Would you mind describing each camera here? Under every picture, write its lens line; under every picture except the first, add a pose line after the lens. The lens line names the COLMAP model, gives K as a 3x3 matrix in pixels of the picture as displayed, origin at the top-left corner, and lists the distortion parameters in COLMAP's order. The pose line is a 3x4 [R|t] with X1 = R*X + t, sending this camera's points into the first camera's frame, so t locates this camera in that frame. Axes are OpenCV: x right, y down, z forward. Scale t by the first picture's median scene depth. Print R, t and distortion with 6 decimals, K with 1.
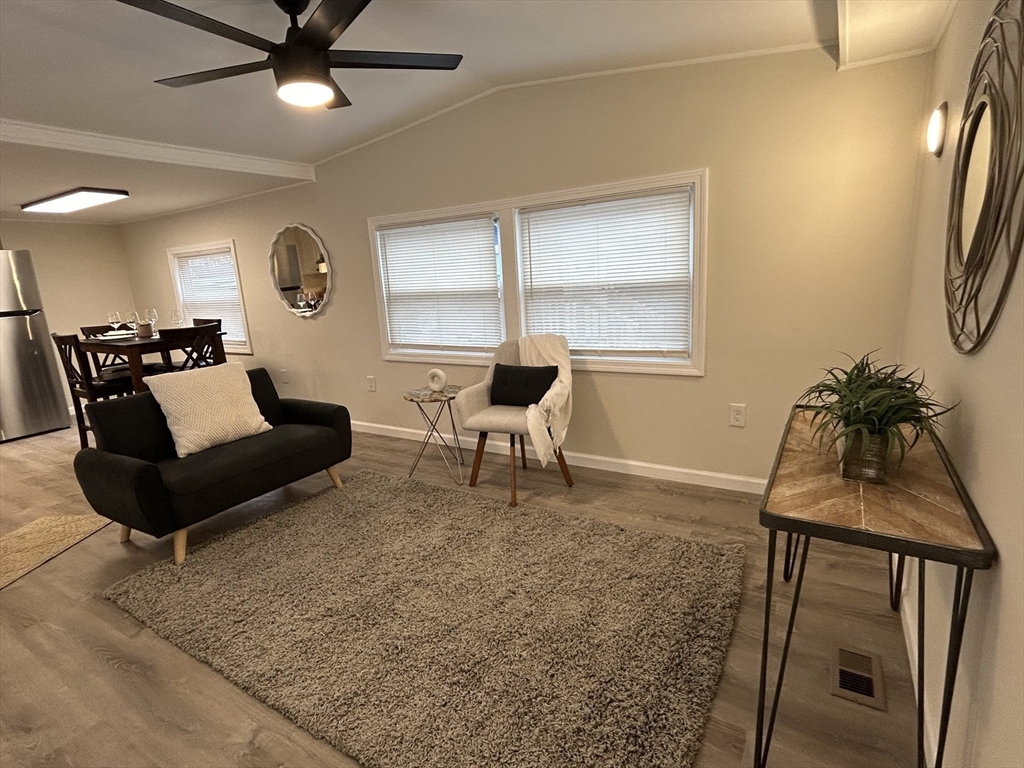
lens RADIAL K [[520.4, 0, 517.3], [0, 520.4, 386.6], [0, 0, 1]] dist [0.001475, -0.001591]
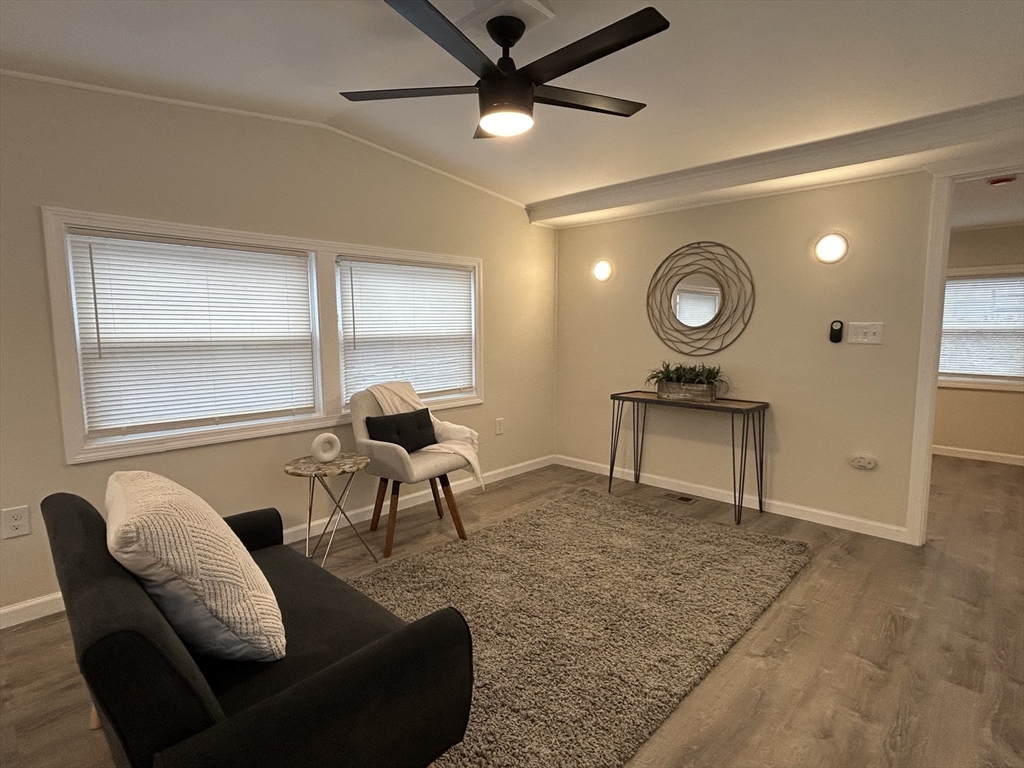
lens RADIAL K [[520.4, 0, 517.2], [0, 520.4, 379.6], [0, 0, 1]] dist [0.001475, -0.001591]
pose [[0.211255, -0.048185, 0.976243, -0.936071], [0.197177, 0.980351, 0.005720, -0.067673], [-0.957336, 0.191284, 0.216605, 0.578681]]
